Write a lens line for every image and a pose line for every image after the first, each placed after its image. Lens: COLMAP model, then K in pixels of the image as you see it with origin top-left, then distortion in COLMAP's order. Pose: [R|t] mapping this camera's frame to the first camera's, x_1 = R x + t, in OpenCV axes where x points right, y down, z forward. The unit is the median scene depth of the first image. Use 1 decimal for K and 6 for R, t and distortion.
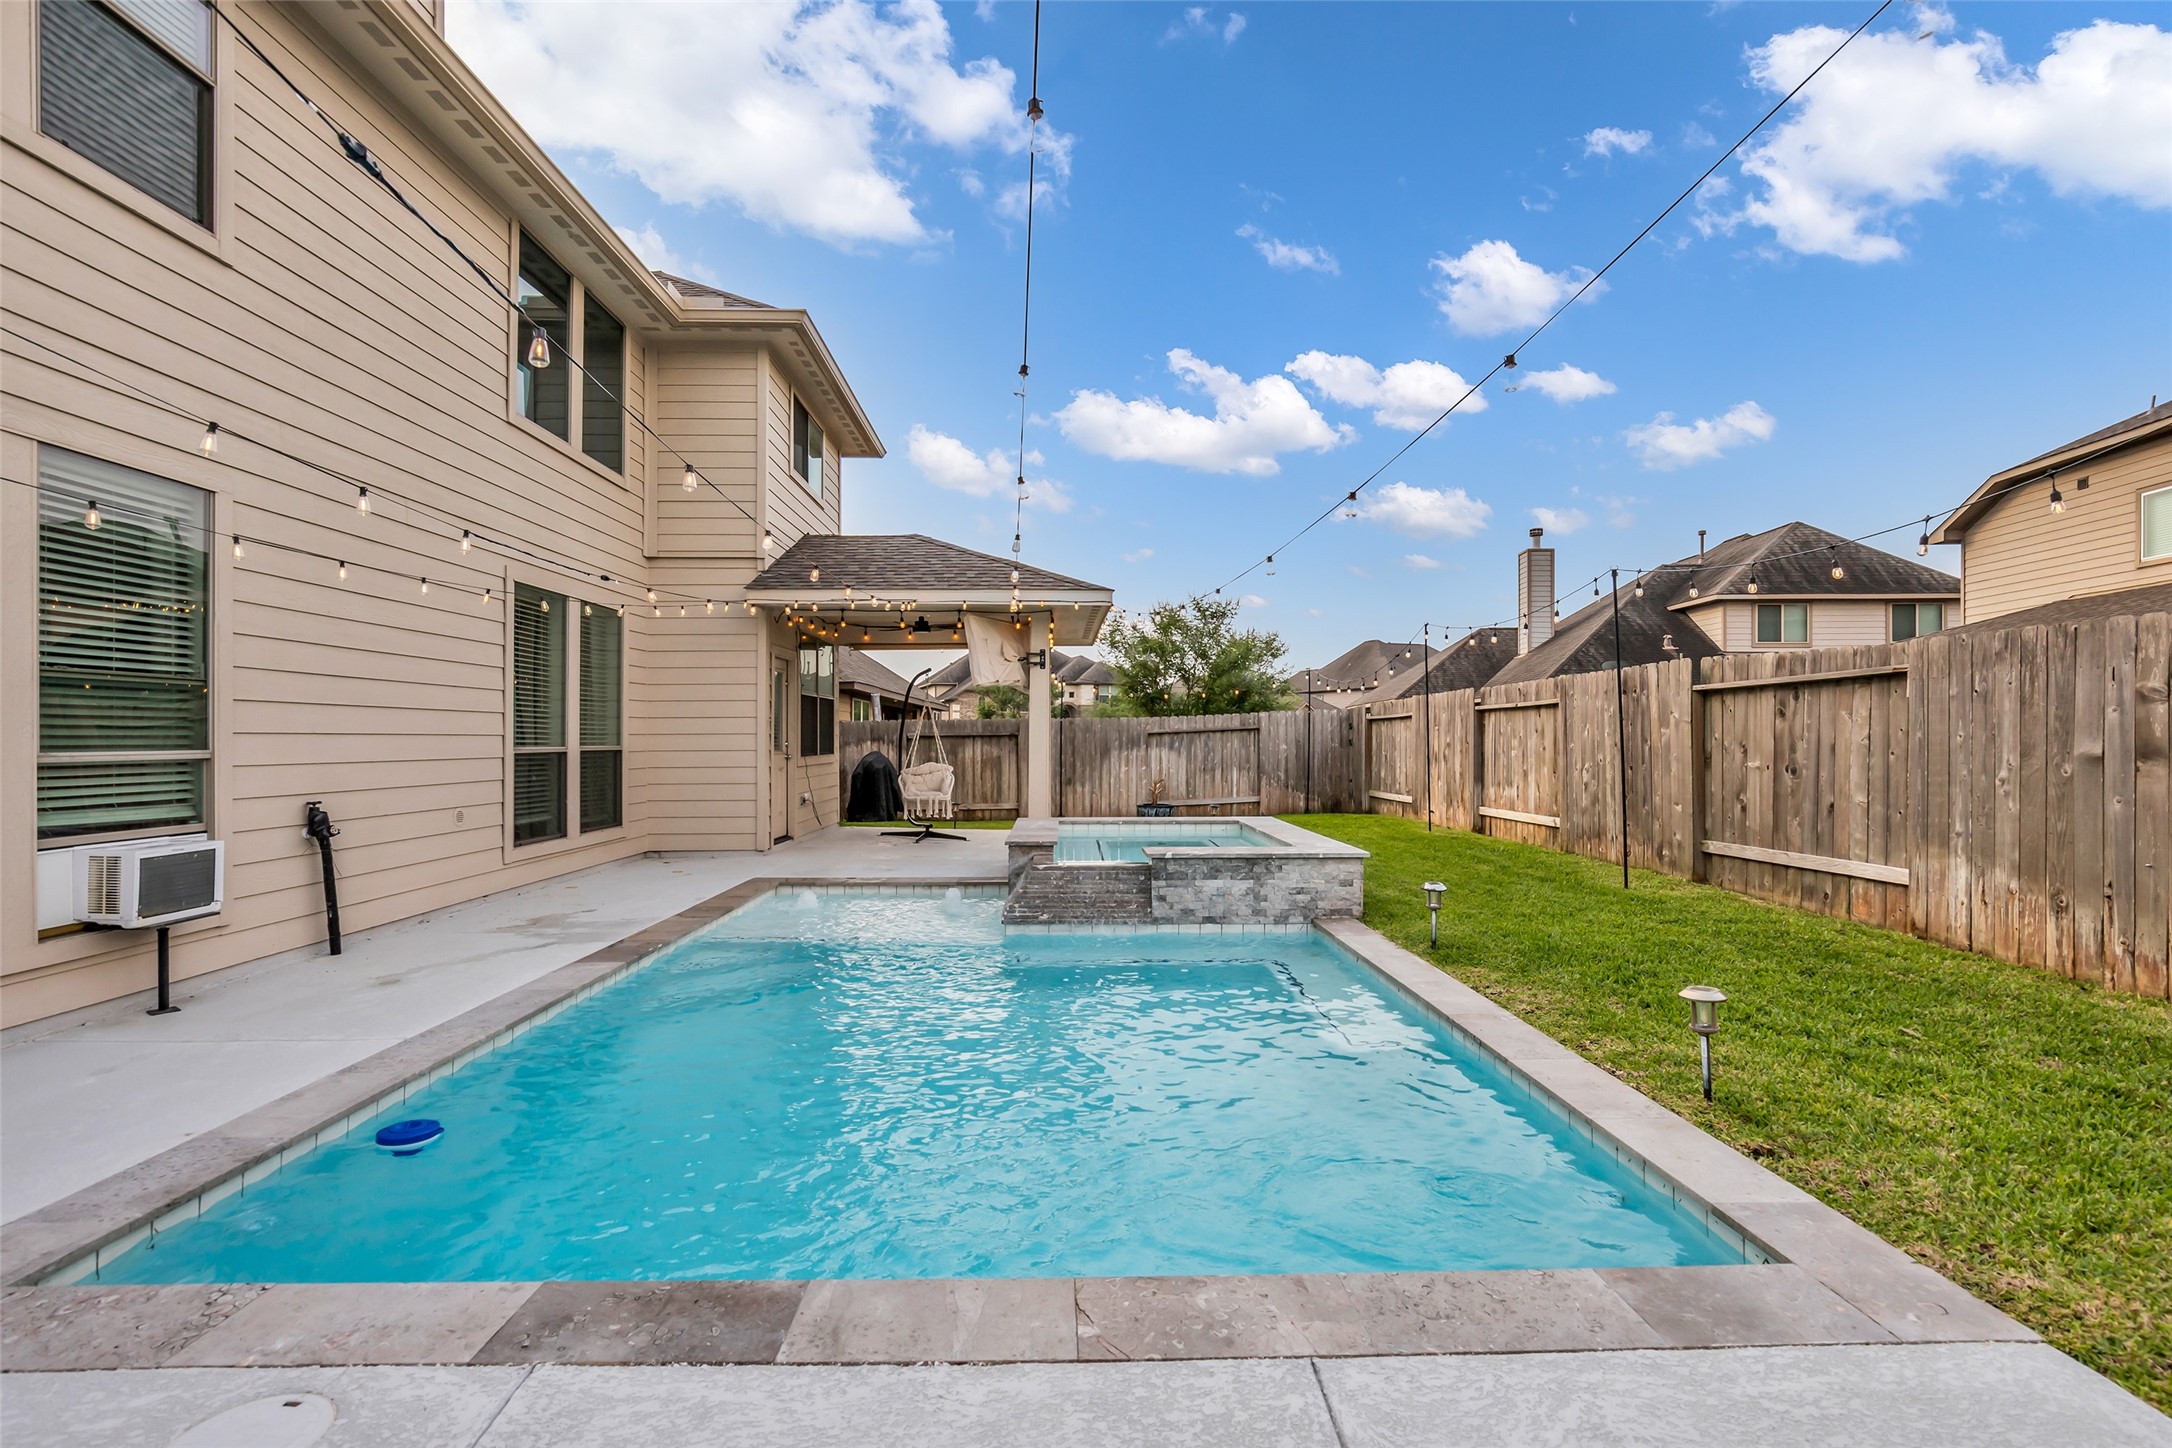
lens RADIAL K [[997.0, 0, 1106.1], [0, 997.0, 734.7], [0, 0, 1]] dist [-0.017100, 0.003890]
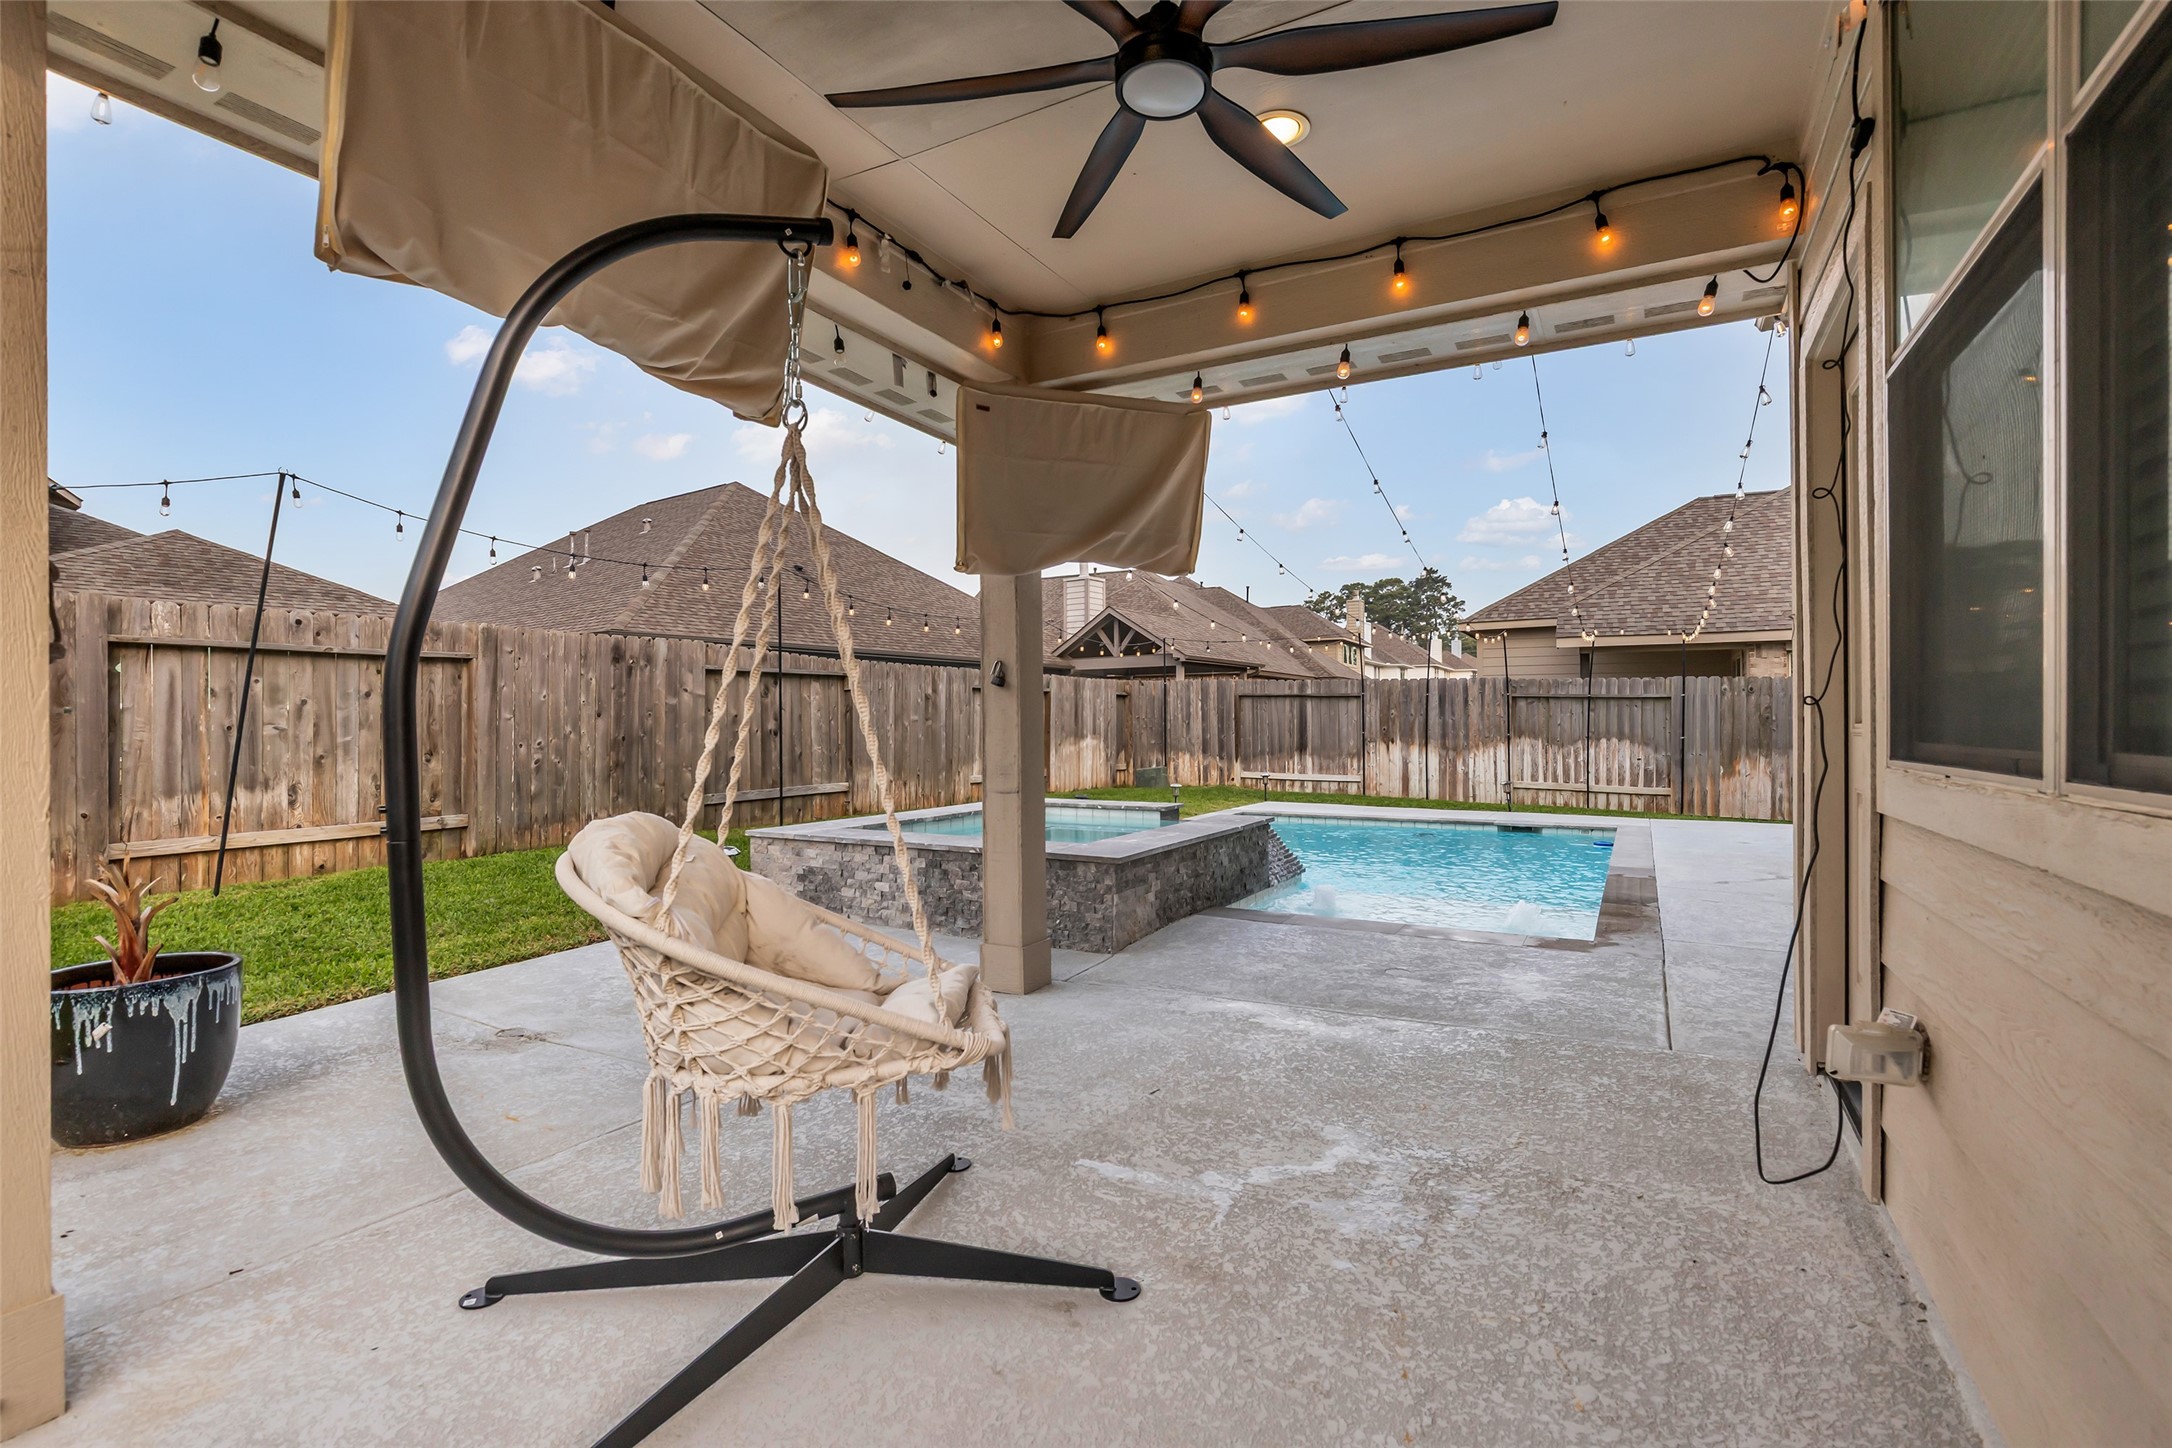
lens RADIAL K [[997.0, 0, 1090.3], [0, 997.0, 723.5], [0, 0, 1]] dist [-0.017100, 0.003890]
pose [[-0.853702, 0.002572, 0.520755, -0.456712], [0.000884, 0.999994, -0.003490, 0.027358], [-0.520761, -0.002519, -0.853699, 1.942660]]
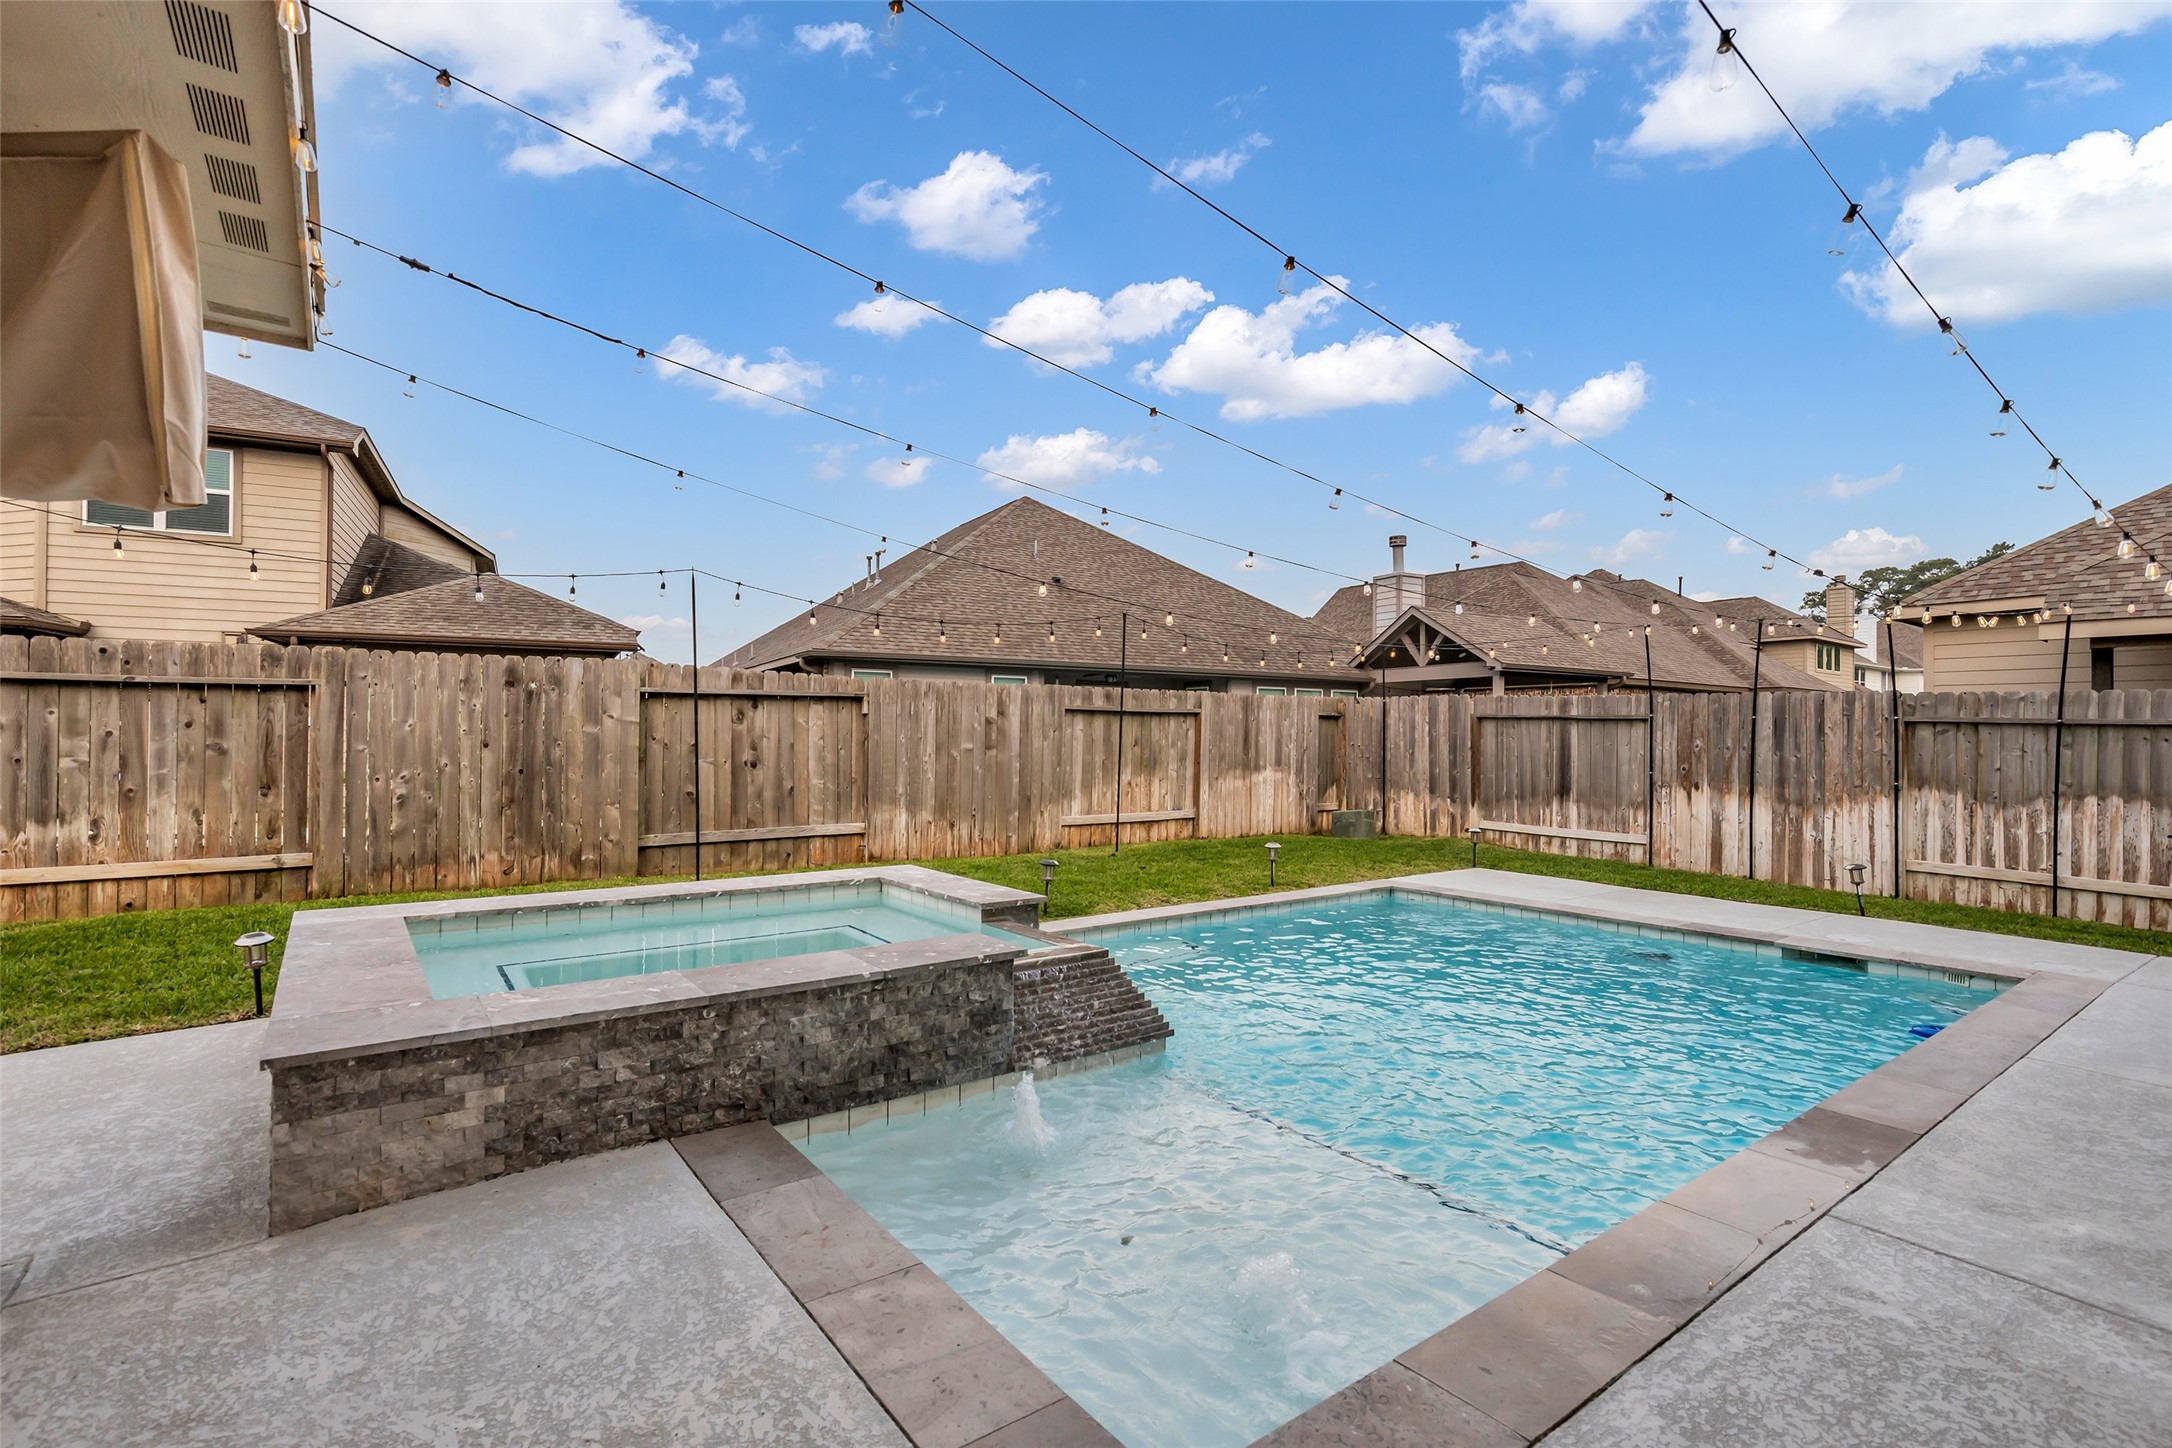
lens RADIAL K [[997.0, 0, 1088.8], [0, 997.0, 730.9], [0, 0, 1]] dist [-0.017100, 0.003890]
pose [[-0.562379, -0.000306, 0.826879, -0.579983], [-0.010728, 0.999918, -0.006926, -0.002240], [-0.826810, -0.012766, -0.562337, 1.311551]]
